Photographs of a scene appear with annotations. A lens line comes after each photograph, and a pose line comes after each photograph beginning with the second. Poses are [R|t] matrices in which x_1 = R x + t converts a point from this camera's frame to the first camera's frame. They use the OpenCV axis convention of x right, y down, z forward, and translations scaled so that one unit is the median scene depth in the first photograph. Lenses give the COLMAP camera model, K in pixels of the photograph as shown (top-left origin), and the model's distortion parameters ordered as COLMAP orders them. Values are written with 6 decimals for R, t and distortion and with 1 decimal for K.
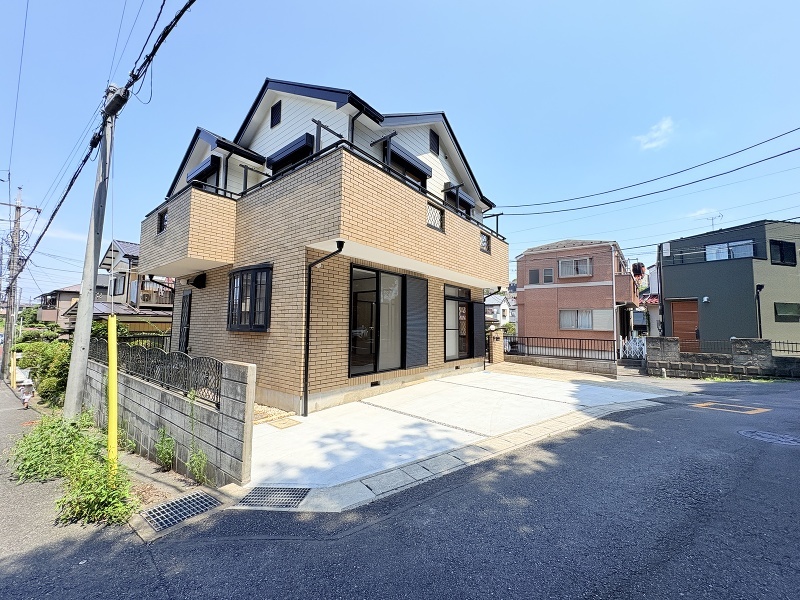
lens RADIAL K [[319.6, 0, 402.9], [0, 319.6, 299.5], [0, 0, 1]] dist [-0.000816, 0.000227]
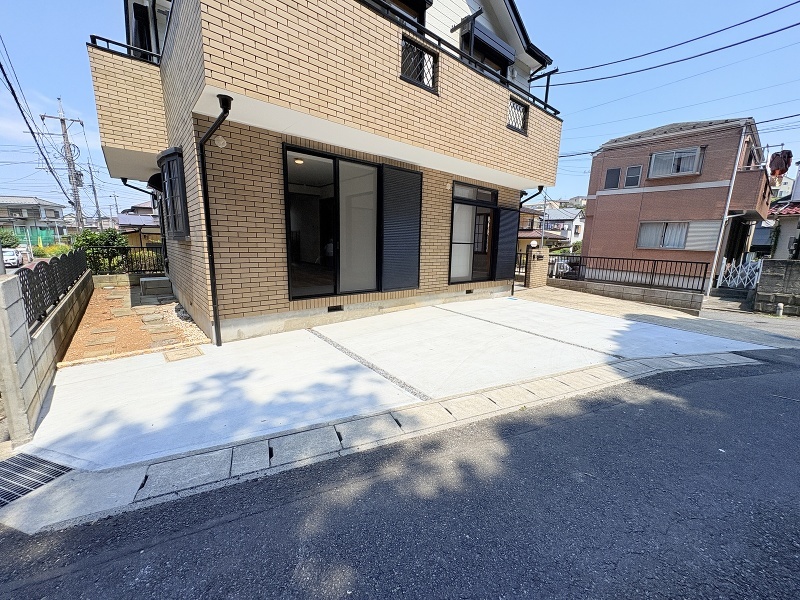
lens RADIAL K [[319.6, 0, 397.7], [0, 319.6, 301.4], [0, 0, 1]] dist [-0.000816, 0.000227]
pose [[0.978228, 0.049309, -0.201592, 0.183080], [0.004589, 0.965988, 0.258546, 0.031466], [0.207484, -0.253842, 0.944730, 0.224177]]
